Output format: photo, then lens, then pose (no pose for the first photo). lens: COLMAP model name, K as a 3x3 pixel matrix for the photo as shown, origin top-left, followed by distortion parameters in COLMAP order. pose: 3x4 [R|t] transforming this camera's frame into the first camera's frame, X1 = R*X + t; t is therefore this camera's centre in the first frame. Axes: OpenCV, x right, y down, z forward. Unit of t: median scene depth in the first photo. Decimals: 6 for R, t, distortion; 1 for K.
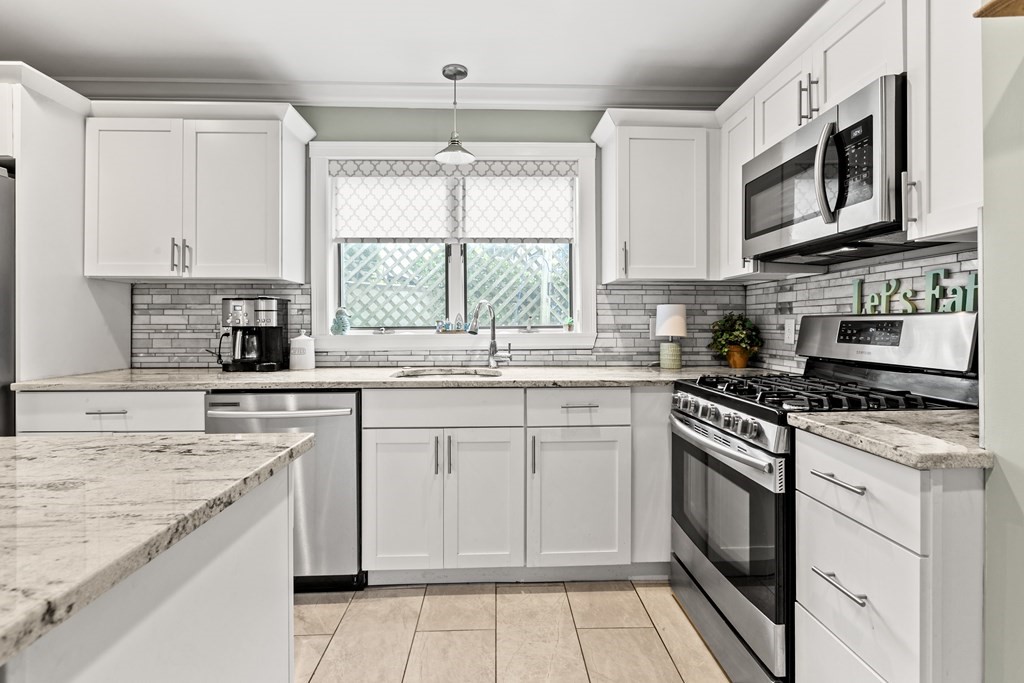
lens RADIAL K [[488.0, 0, 510.1], [0, 488.0, 322.6], [0, 0, 1]] dist [-0.003881, 0.000219]
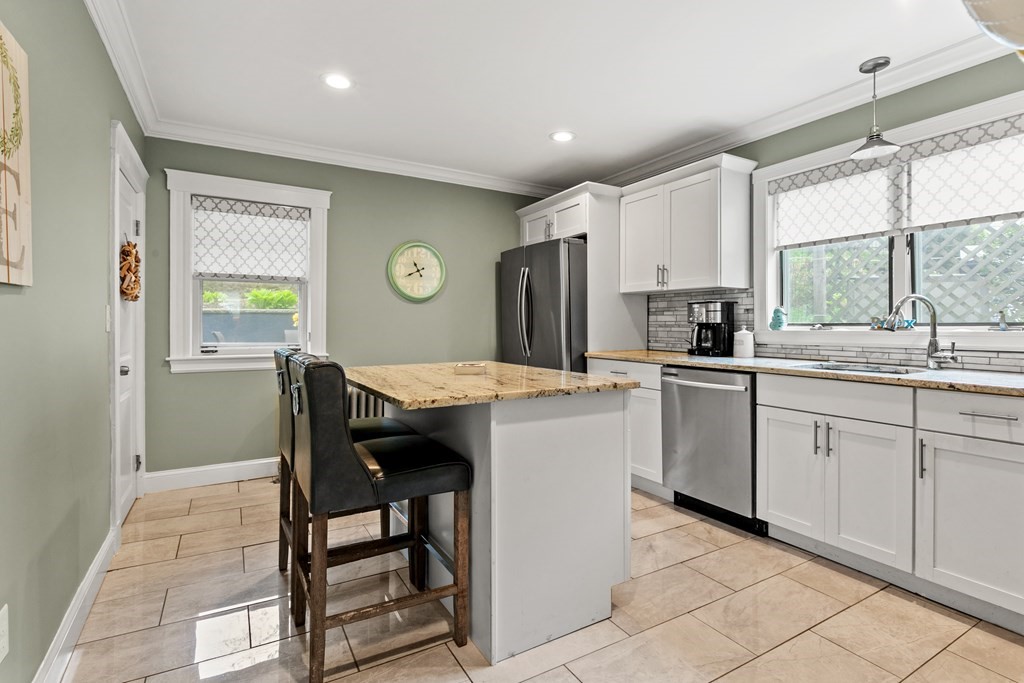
lens RADIAL K [[488.0, 0, 510.1], [0, 488.0, 322.6], [0, 0, 1]] dist [-0.003881, 0.000219]
pose [[0.466121, -0.000022, -0.884721, 0.409862], [0.004582, 0.999987, 0.002390, 0.001445], [0.884709, -0.005168, 0.466115, -0.112931]]
